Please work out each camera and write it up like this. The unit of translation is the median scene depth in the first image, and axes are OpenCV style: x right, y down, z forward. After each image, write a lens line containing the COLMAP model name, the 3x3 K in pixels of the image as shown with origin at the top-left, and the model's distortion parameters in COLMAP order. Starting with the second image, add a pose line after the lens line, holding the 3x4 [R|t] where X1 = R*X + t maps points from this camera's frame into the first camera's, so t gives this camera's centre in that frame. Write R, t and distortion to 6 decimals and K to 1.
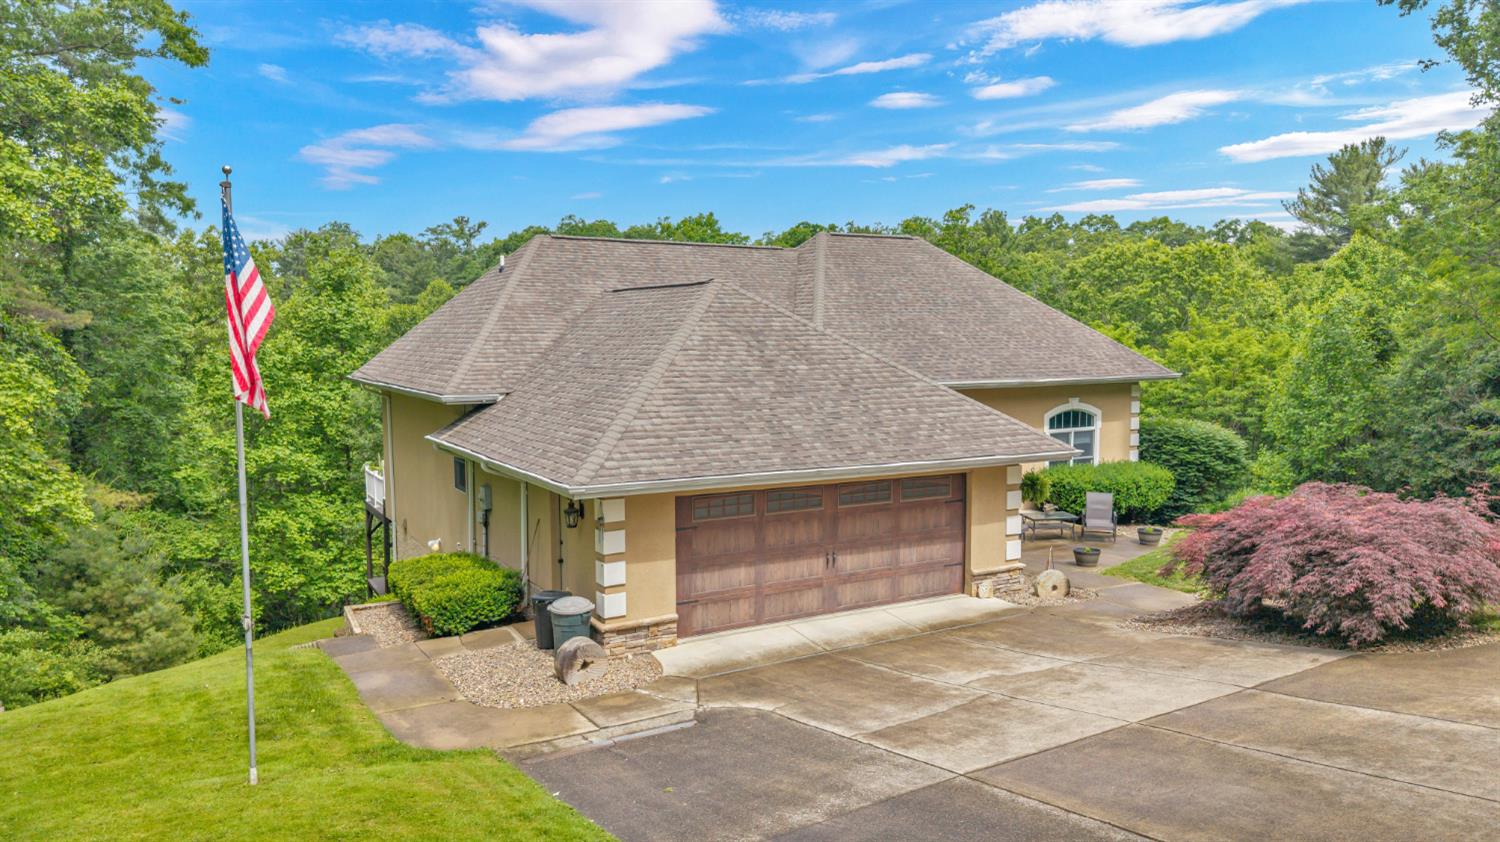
lens RADIAL K [[1043.4, 0, 748.5], [0, 1043.4, 423.7], [0, 0, 1]] dist [0.018819, -0.034106]
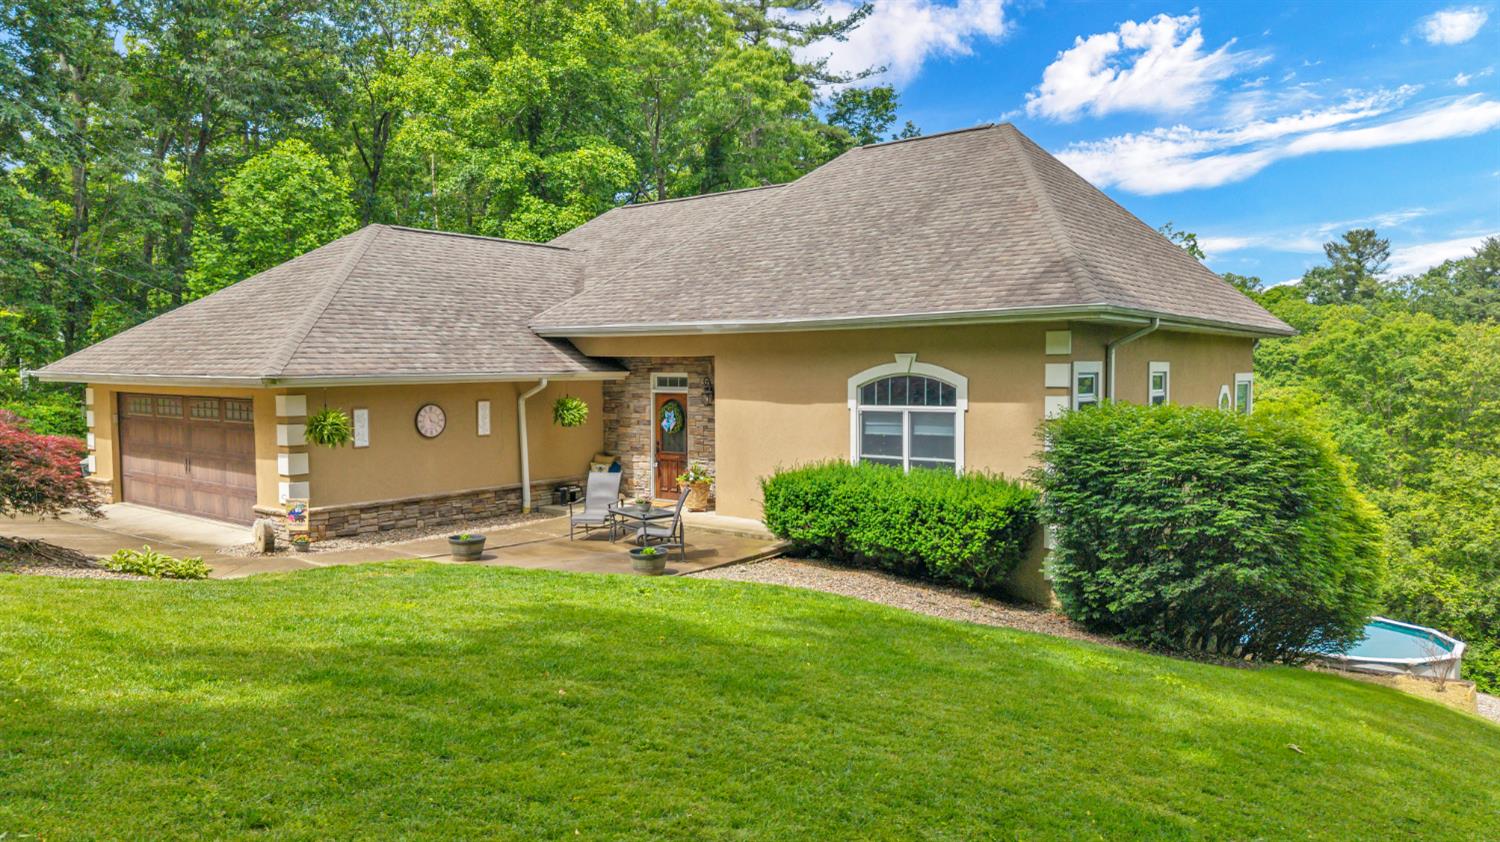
lens RADIAL K [[1043.4, 0, 747.8], [0, 1043.4, 424.7], [0, 0, 1]] dist [0.018819, -0.034106]
pose [[0.370230, 0.055650, -0.927272, 1.306659], [-0.079048, 0.996471, 0.028242, 0.008404], [0.925571, 0.062843, 0.373322, 1.113290]]
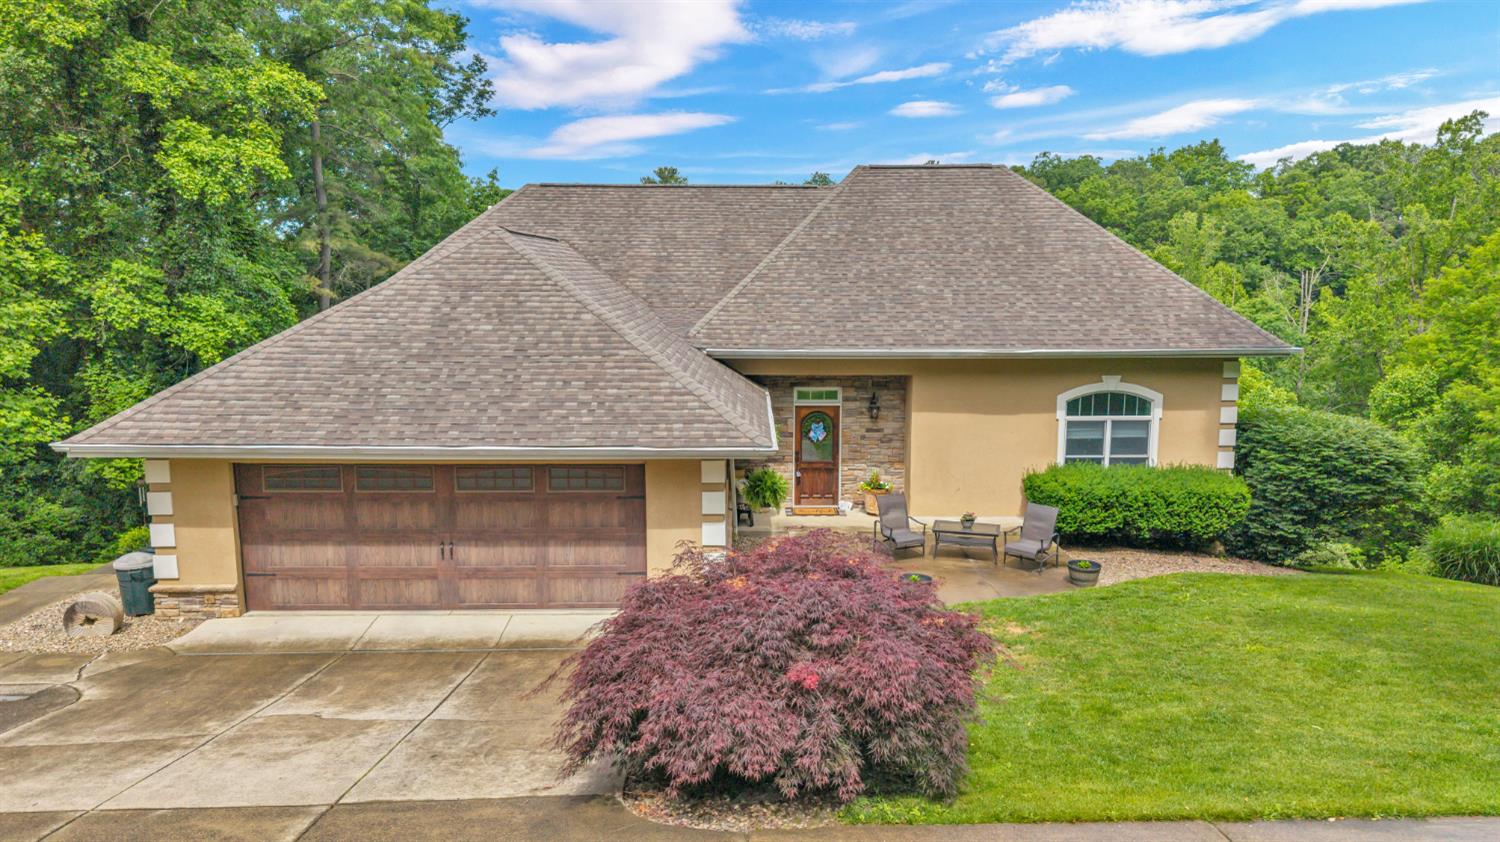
lens RADIAL K [[1043.4, 0, 744.5], [0, 1043.4, 411.5], [0, 0, 1]] dist [0.018819, -0.034106]
pose [[0.872224, 0.065720, -0.484671, 0.707917], [-0.044715, 0.997496, 0.054787, -0.044891], [0.487058, -0.026115, 0.872979, 0.348956]]
